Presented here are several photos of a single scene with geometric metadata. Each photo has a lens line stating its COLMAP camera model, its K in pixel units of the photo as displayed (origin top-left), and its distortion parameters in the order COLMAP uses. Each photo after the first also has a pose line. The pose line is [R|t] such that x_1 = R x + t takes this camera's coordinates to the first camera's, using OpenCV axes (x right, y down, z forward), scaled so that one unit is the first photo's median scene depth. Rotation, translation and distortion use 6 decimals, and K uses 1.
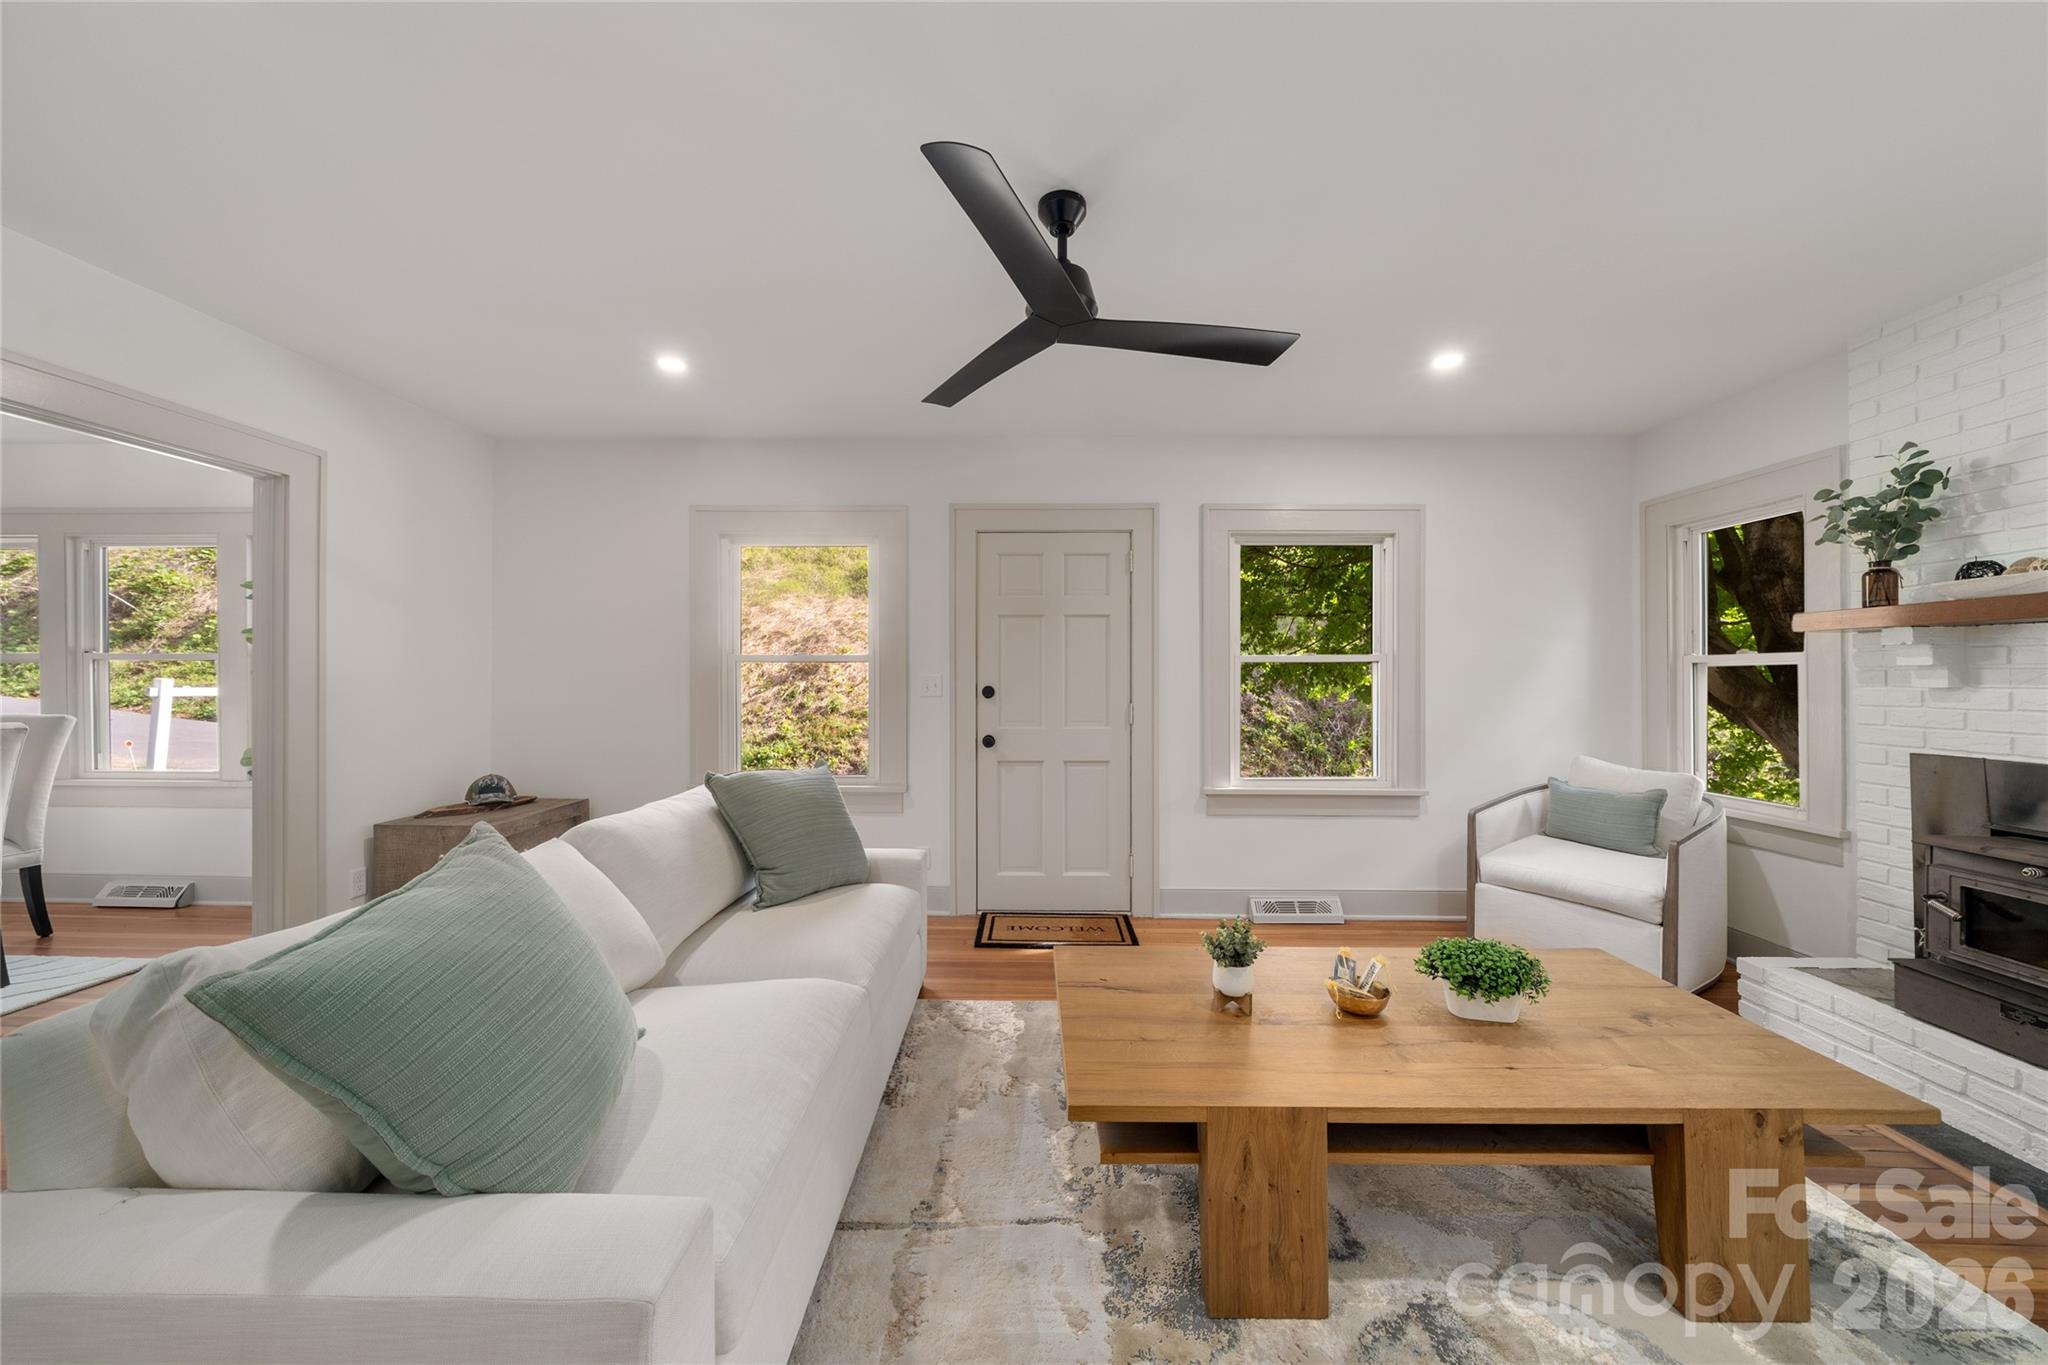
lens RADIAL K [[719.1, 0, 1015.6], [0, 719.1, 679.7], [0, 0, 1]] dist [-0.001174, -0.000060]
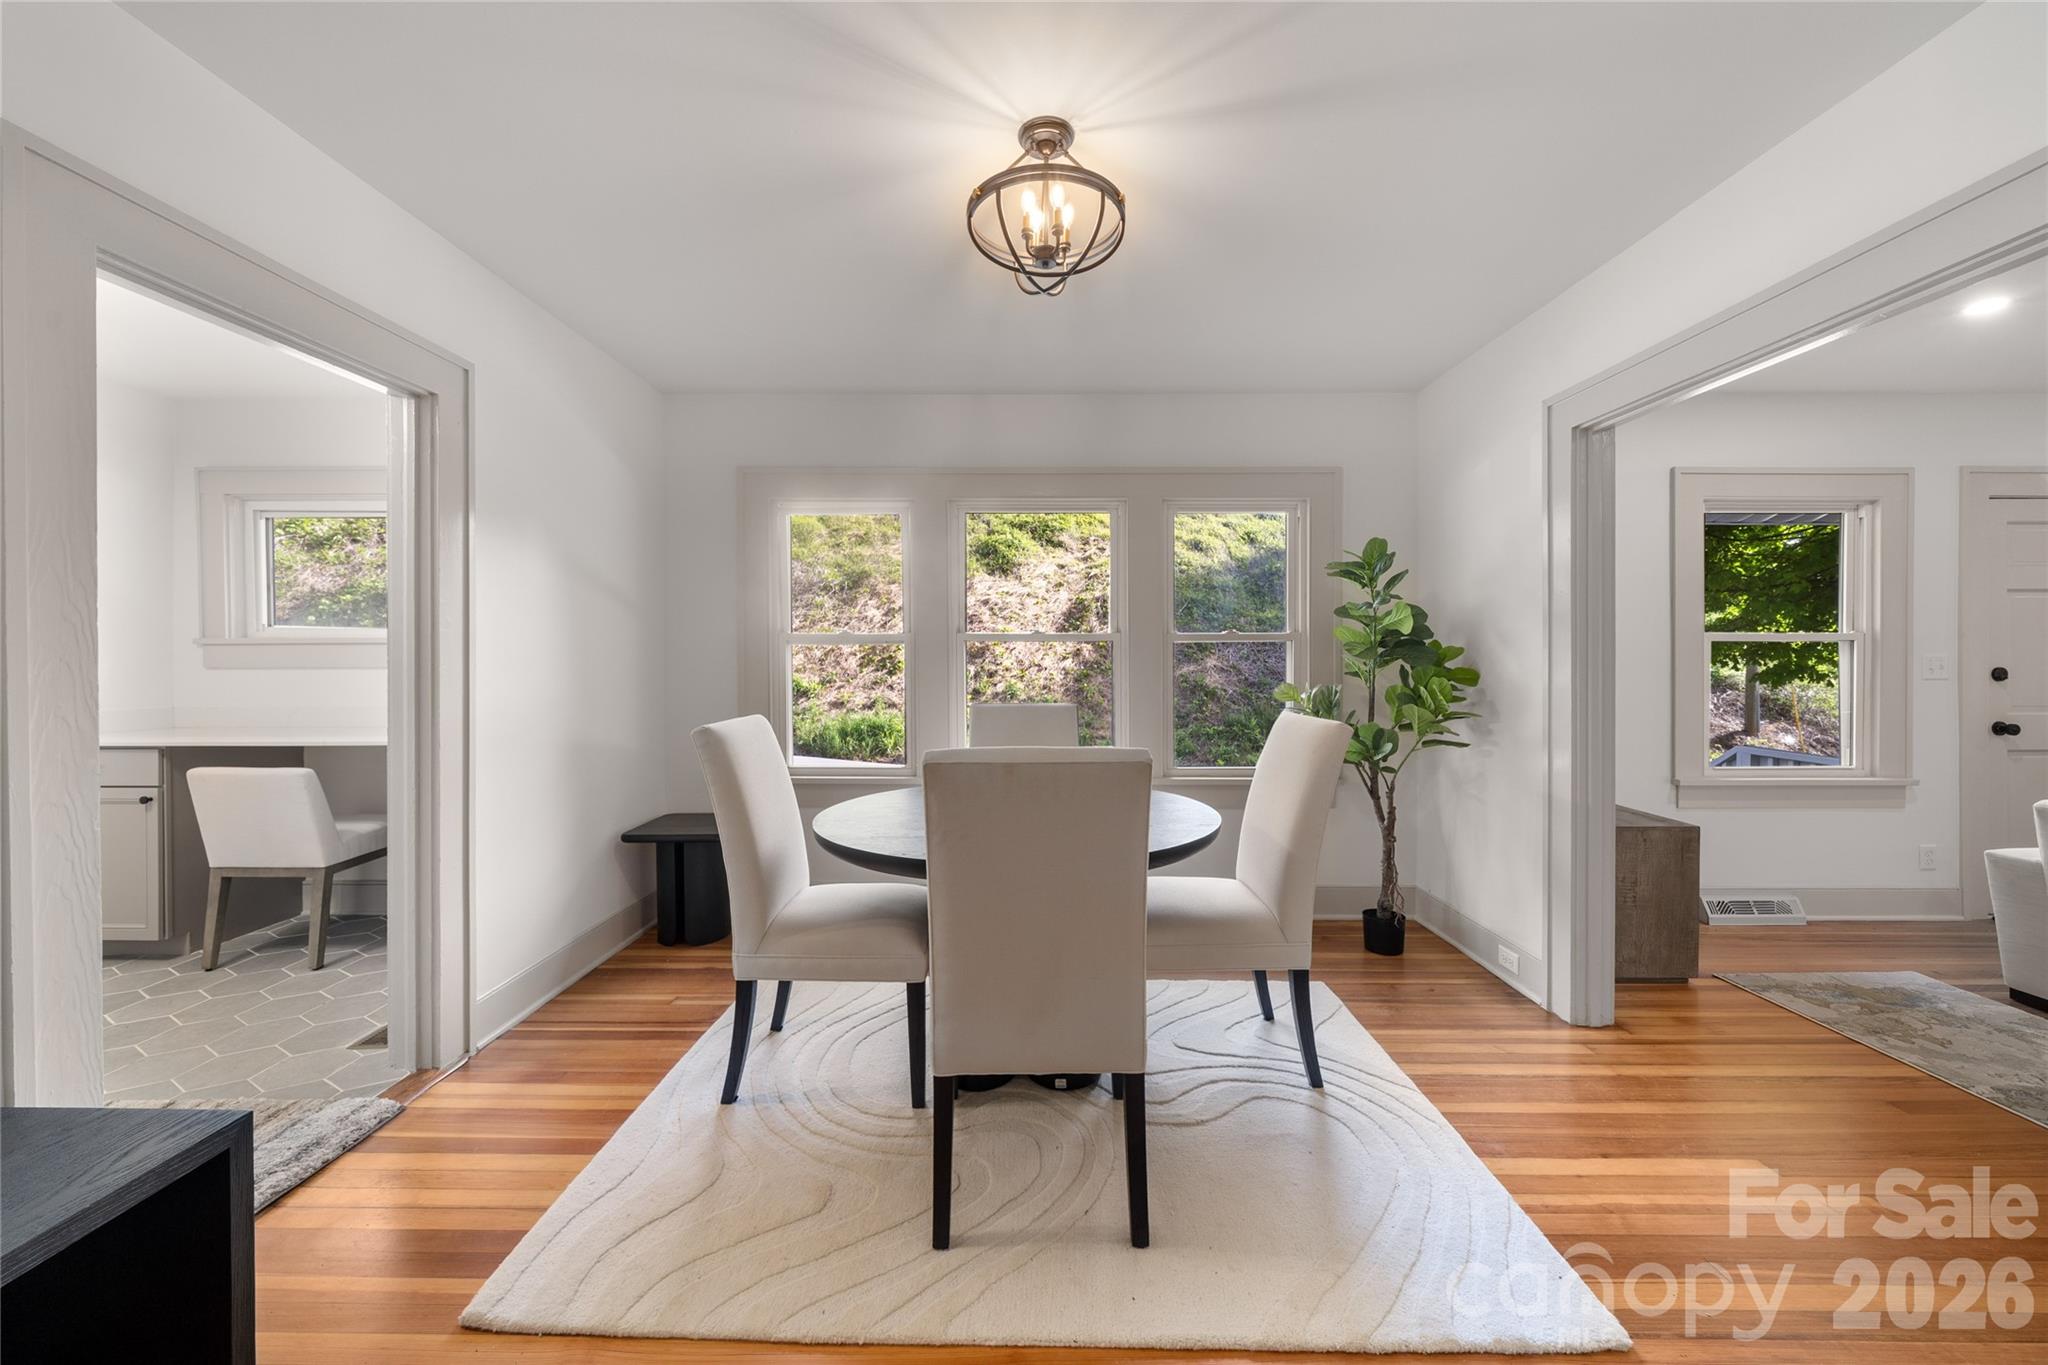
lens RADIAL K [[751.6, 0, 1027.0], [0, 751.6, 665.1], [0, 0, 1]] dist [0.000717, 0.000065]
pose [[0.999463, -0.005511, 0.032292, -0.550611], [0.005399, 0.999979, 0.003550, -0.001809], [-0.032311, -0.003374, 0.999472, 0.069101]]
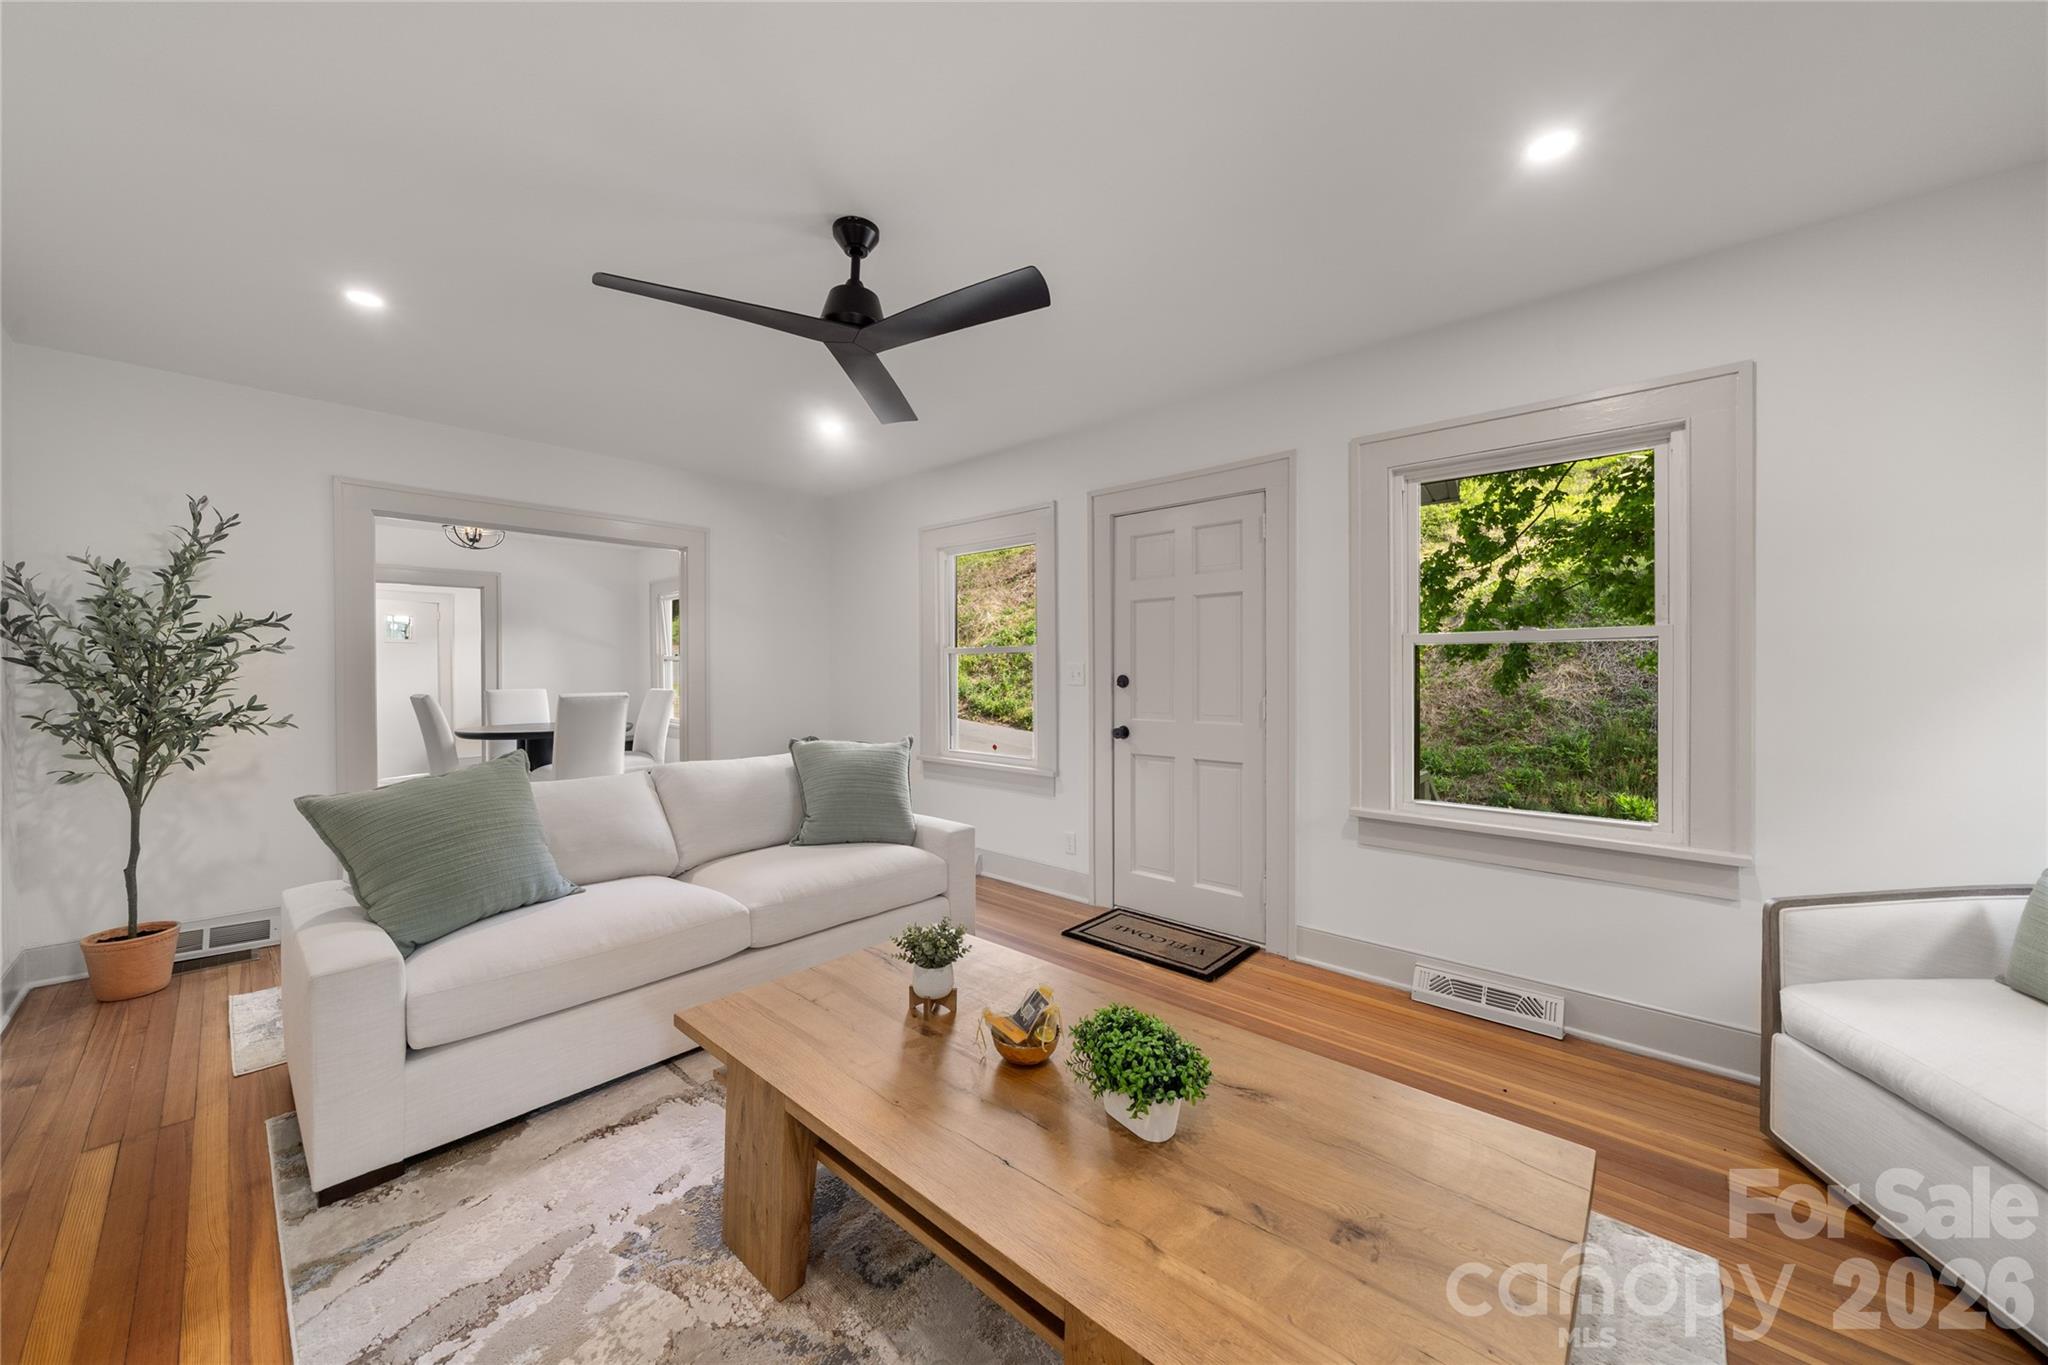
lens RADIAL K [[719.1, 0, 990.9], [0, 719.1, 679.5], [0, 0, 1]] dist [-0.001174, -0.000060]
pose [[0.752089, 0.006859, -0.659026, 0.475112], [0.001686, 0.999923, 0.012330, 0.002274], [0.659059, -0.010384, 0.752019, 0.162625]]
